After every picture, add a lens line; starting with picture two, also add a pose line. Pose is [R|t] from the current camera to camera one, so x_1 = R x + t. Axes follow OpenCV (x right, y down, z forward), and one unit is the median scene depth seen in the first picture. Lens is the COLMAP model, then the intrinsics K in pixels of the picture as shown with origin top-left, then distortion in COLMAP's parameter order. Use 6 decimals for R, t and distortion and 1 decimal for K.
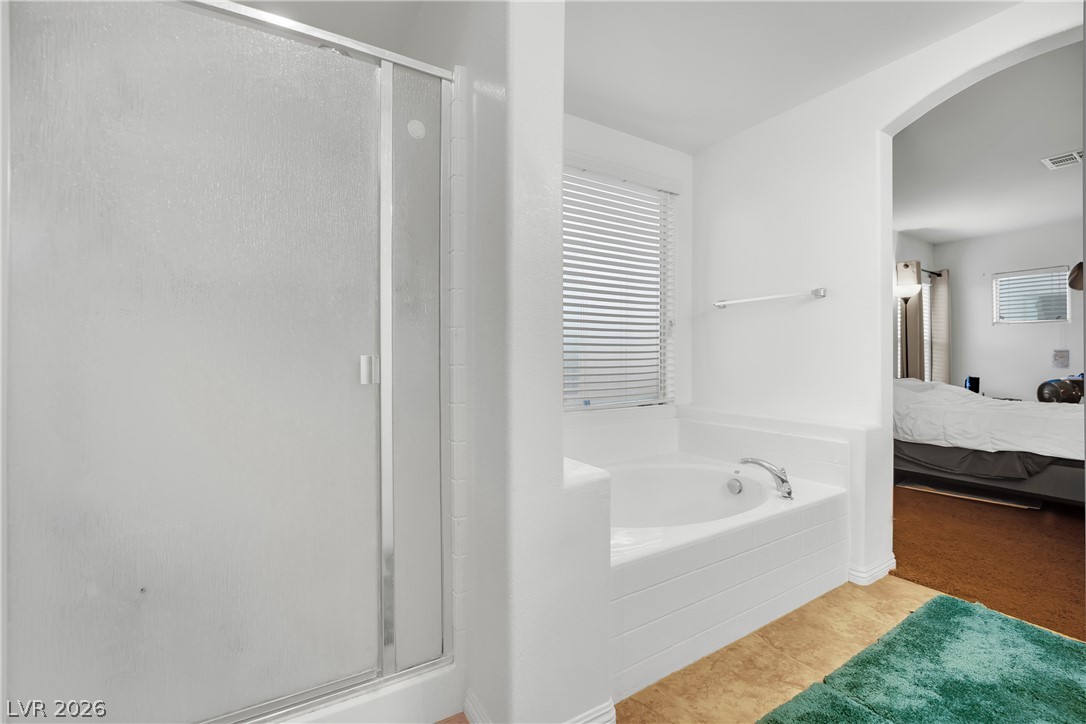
lens RADIAL K [[453.8, 0, 533.5], [0, 453.8, 357.1], [0, 0, 1]] dist [0.002141, 0.001233]
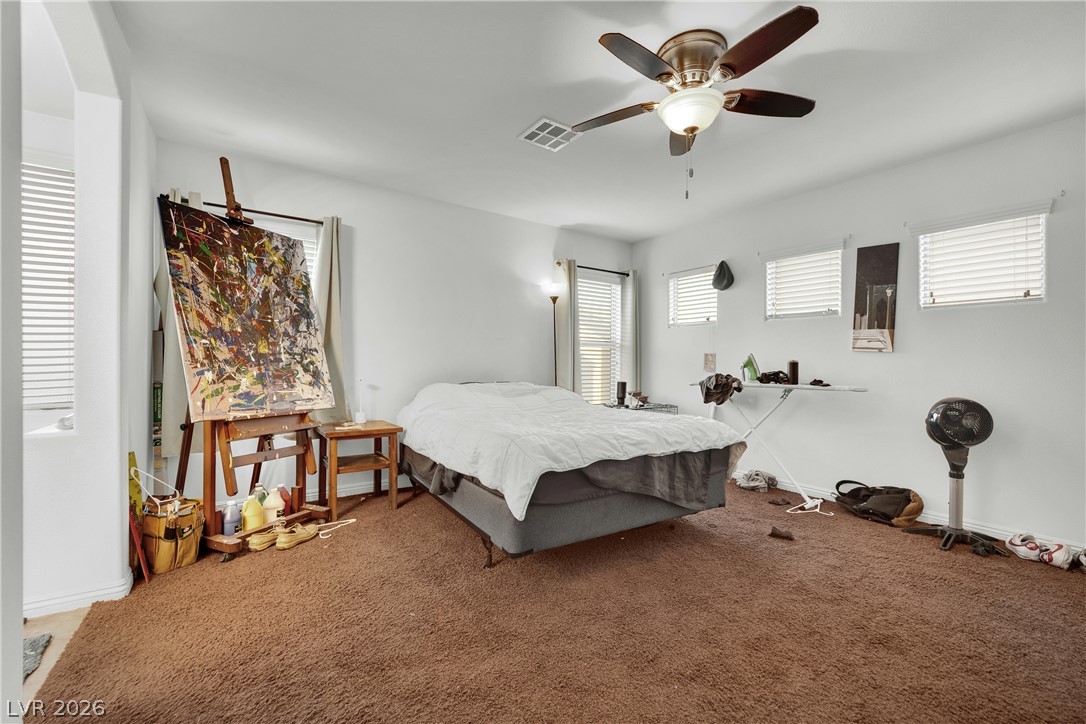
lens RADIAL K [[453.8, 0, 550.1], [0, 453.8, 358.0], [0, 0, 1]] dist [0.002141, 0.001233]
pose [[0.999826, 0.004332, 0.018141, 1.857876], [-0.004129, 0.999929, -0.011192, 0.011846], [-0.018189, 0.011115, 0.999773, 0.148052]]
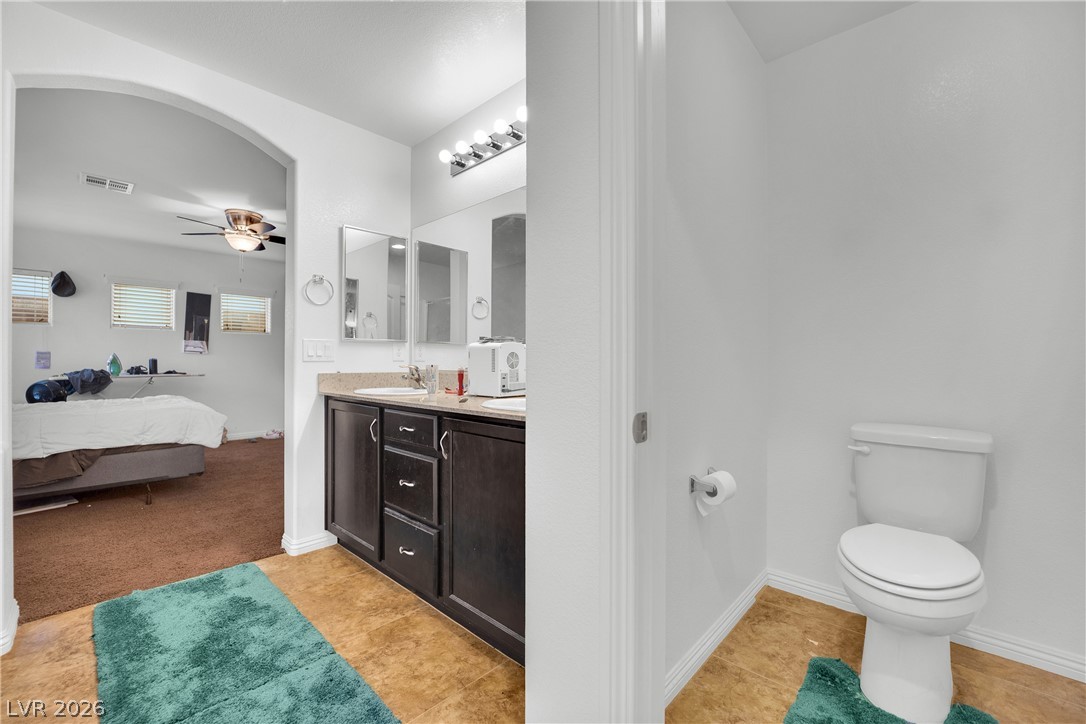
lens RADIAL K [[453.8, 0, 536.7], [0, 453.8, 360.1], [0, 0, 1]] dist [0.002141, 0.001233]
pose [[-0.218841, -0.001835, 0.975759, -0.239461], [-0.000447, 0.999998, 0.001780, 0.001383], [-0.975760, -0.000046, -0.218841, 0.301189]]
